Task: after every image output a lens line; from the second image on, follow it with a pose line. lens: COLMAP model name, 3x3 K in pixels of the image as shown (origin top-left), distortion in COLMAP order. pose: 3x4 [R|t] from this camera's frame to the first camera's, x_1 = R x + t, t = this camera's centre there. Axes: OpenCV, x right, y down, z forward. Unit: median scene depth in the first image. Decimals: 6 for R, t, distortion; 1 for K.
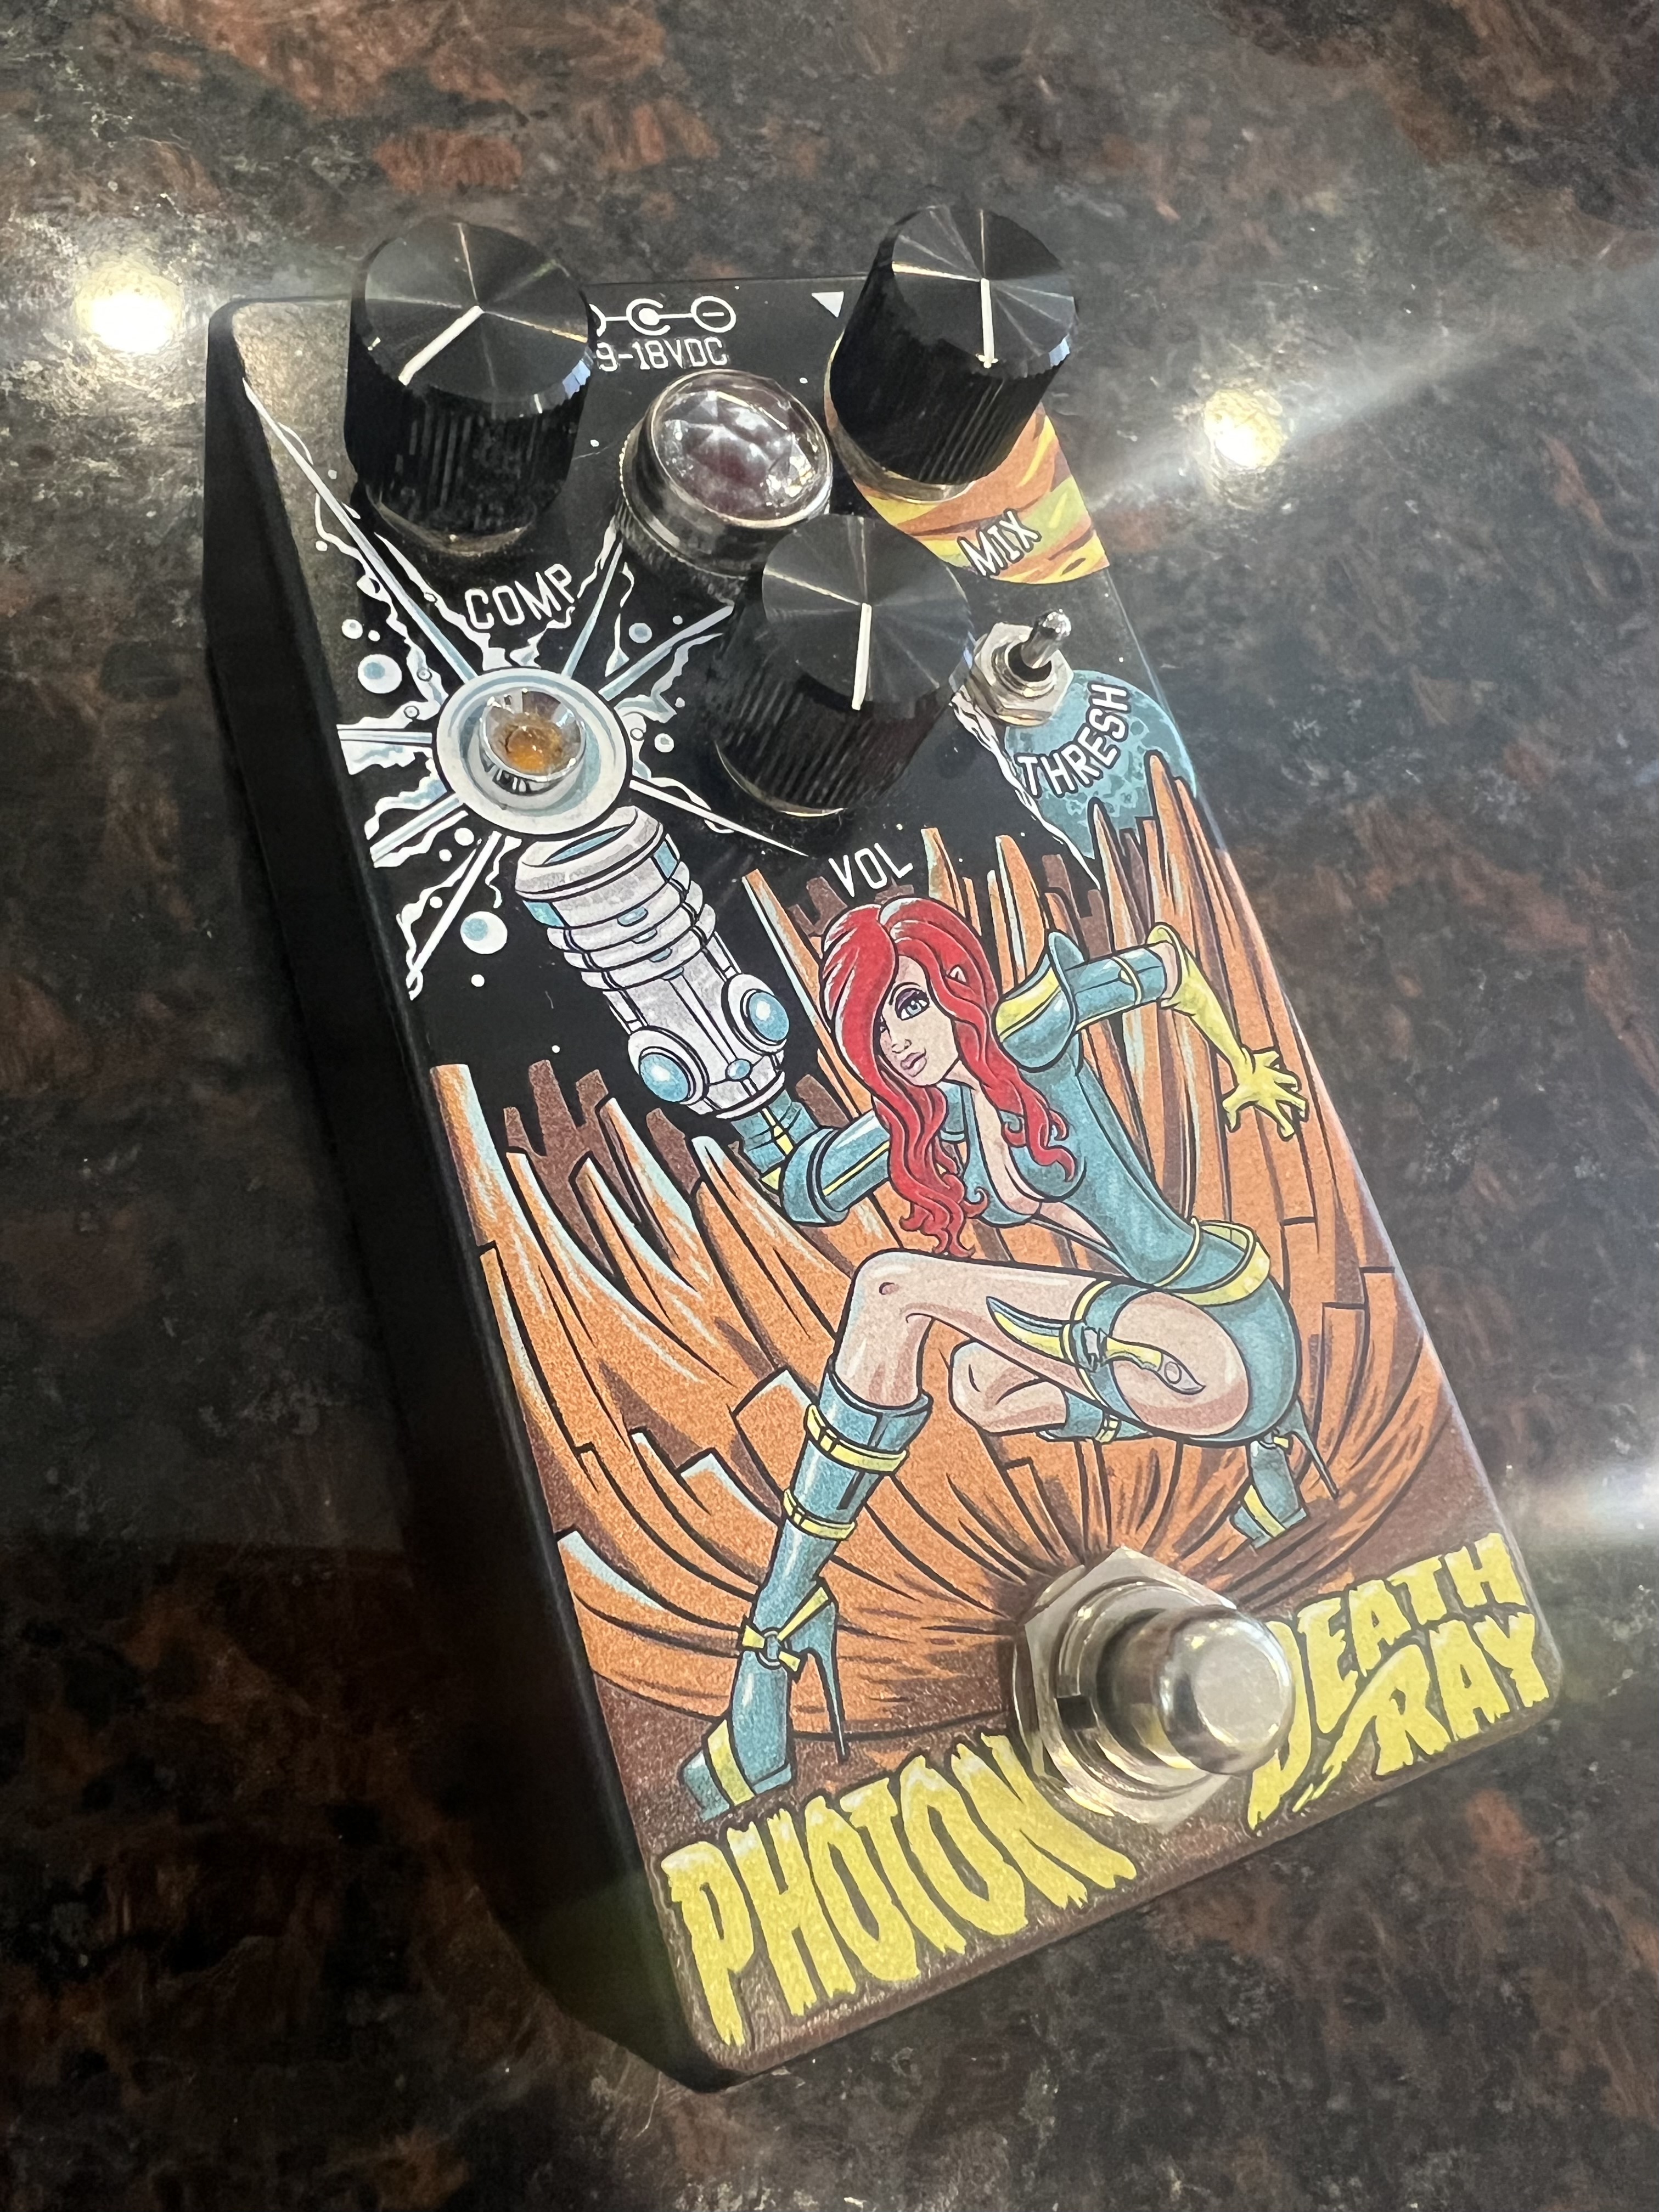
lens RADIAL K [[1651.2, 0, 805.2], [0, 1651.2, 1103.1], [0, 0, 1]] dist [0.017024, -0.068208]
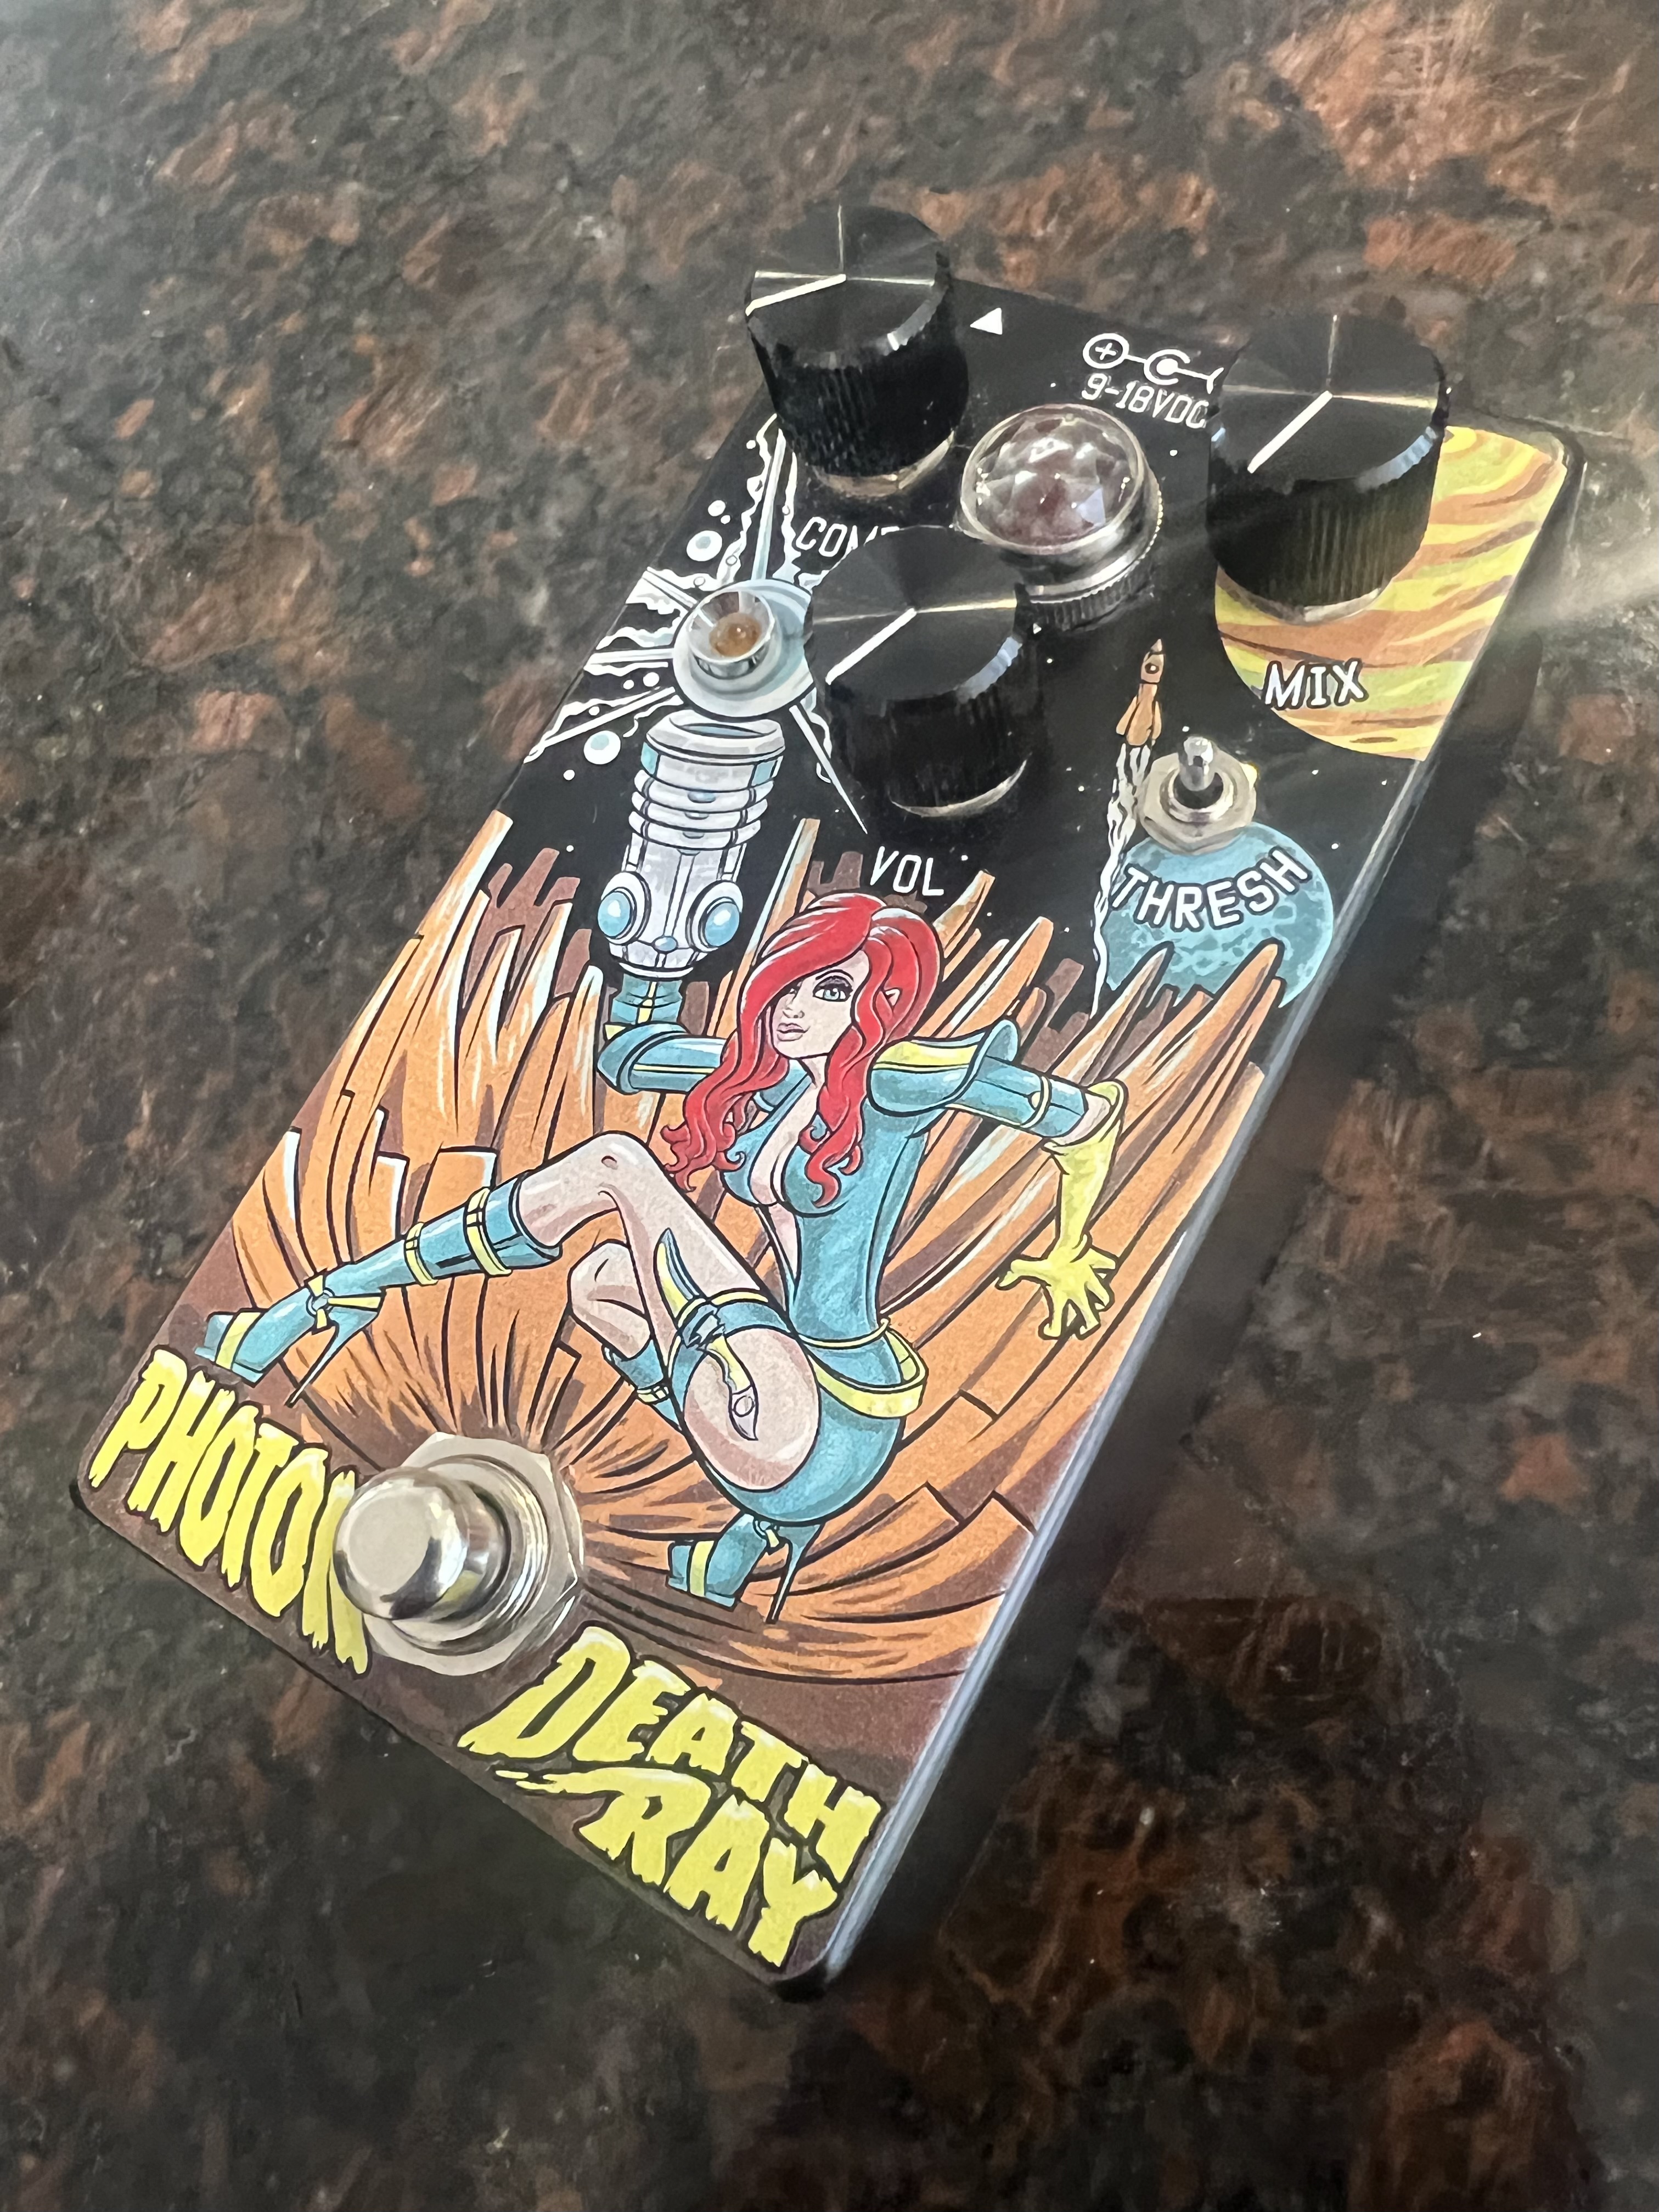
lens RADIAL K [[1651.2, 0, 805.2], [0, 1651.2, 1103.1], [0, 0, 1]] dist [0.017024, -0.068208]
pose [[0.567691, 0.526404, -0.632950, 0.782751], [-0.552794, 0.813480, 0.180746, -0.187772], [0.610038, 0.247284, 0.752798, 0.226994]]
